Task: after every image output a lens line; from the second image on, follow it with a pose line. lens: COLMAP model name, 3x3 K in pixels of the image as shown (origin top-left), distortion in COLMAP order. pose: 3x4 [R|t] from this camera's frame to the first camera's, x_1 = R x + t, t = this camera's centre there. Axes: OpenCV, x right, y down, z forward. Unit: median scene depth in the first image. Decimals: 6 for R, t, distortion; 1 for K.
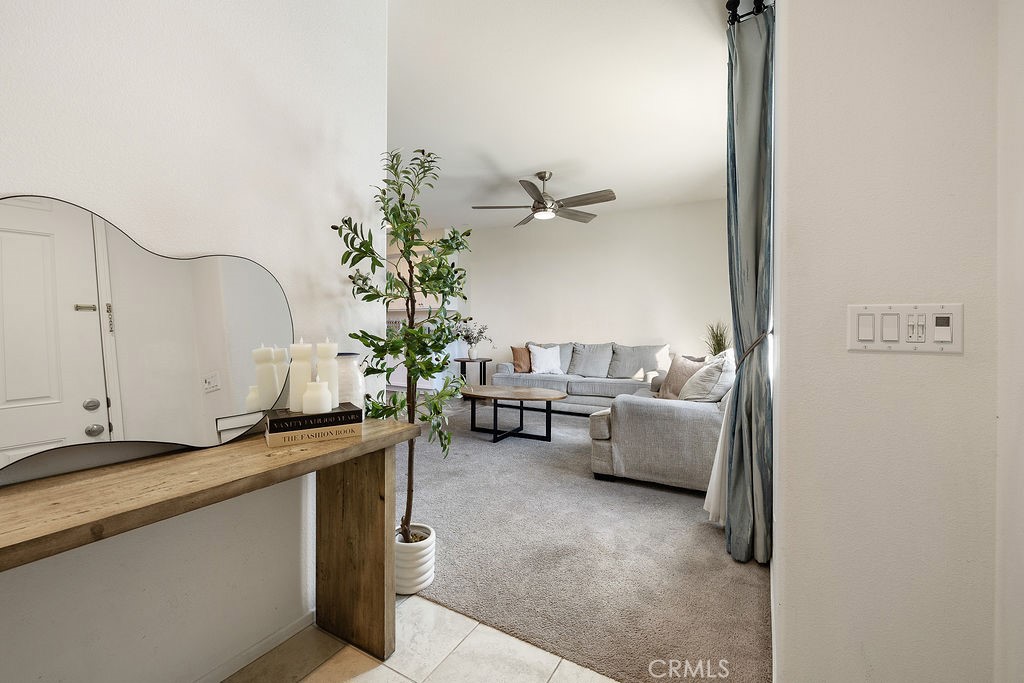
lens RADIAL K [[421.8, 0, 507.5], [0, 421.8, 329.8], [0, 0, 1]] dist [0.000552, 0.000010]
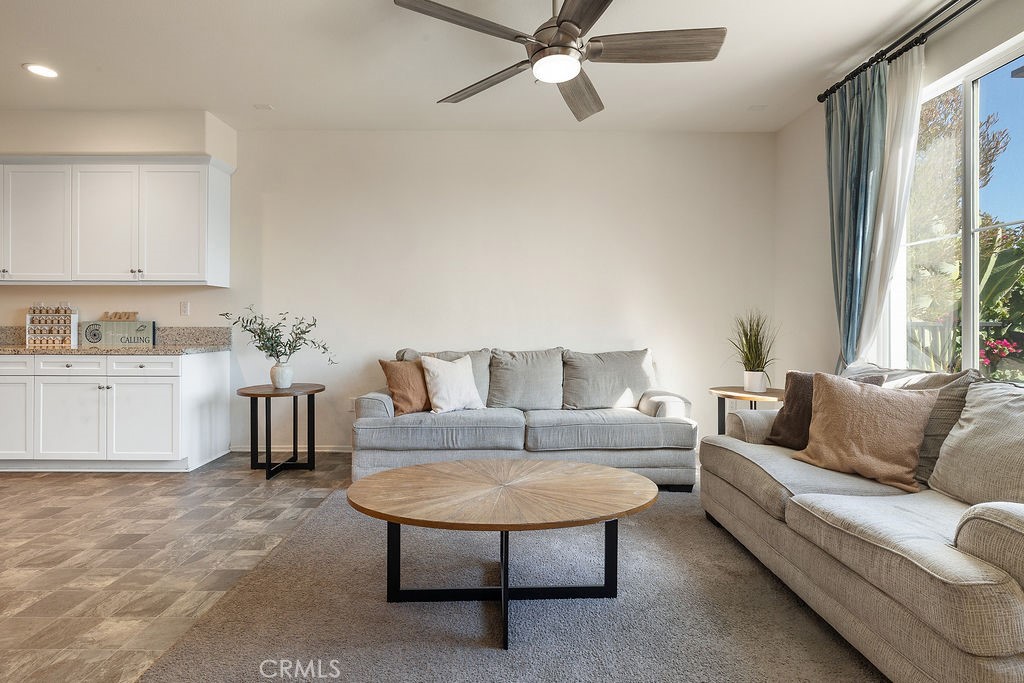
lens RADIAL K [[491.7, 0, 513.0], [0, 491.7, 322.5], [0, 0, 1]] dist [0.000196, -0.000221]
pose [[0.860744, -0.001853, 0.509034, -0.160785], [0.004037, 0.999987, -0.003185, -0.002711], [-0.509022, 0.004796, 0.860740, 0.435521]]
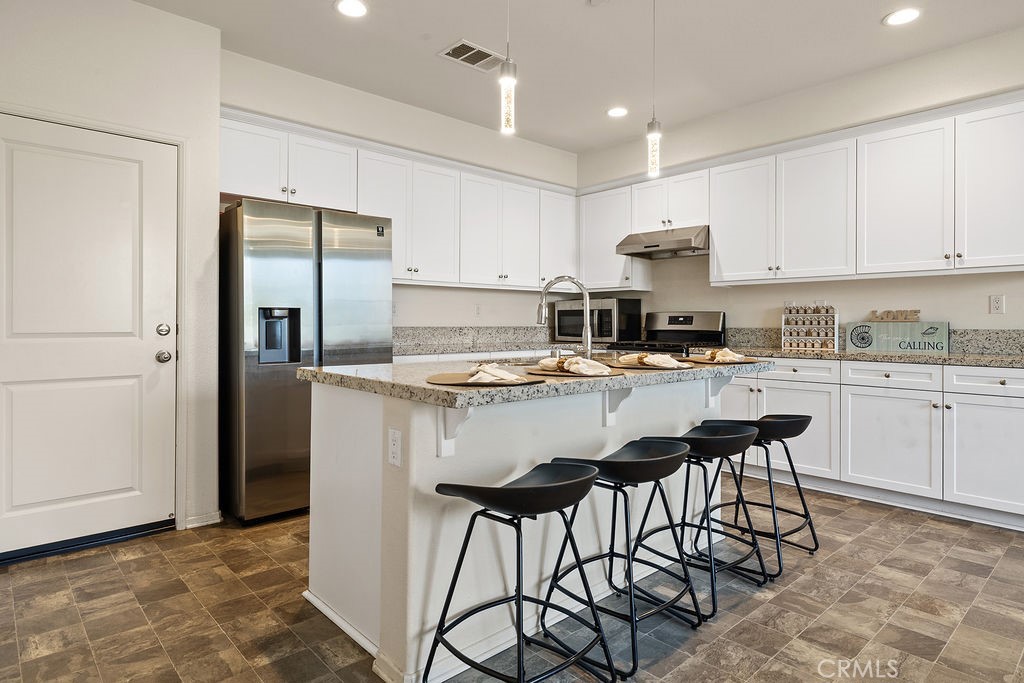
lens RADIAL K [[598.7, 0, 519.9], [0, 598.7, 322.1], [0, 0, 1]] dist [0.038408, -0.000187]
pose [[0.959308, -0.003263, -0.282344, -0.517776], [0.000678, 0.999957, -0.009255, -0.002664], [0.282363, 0.008687, 0.959268, 0.536113]]
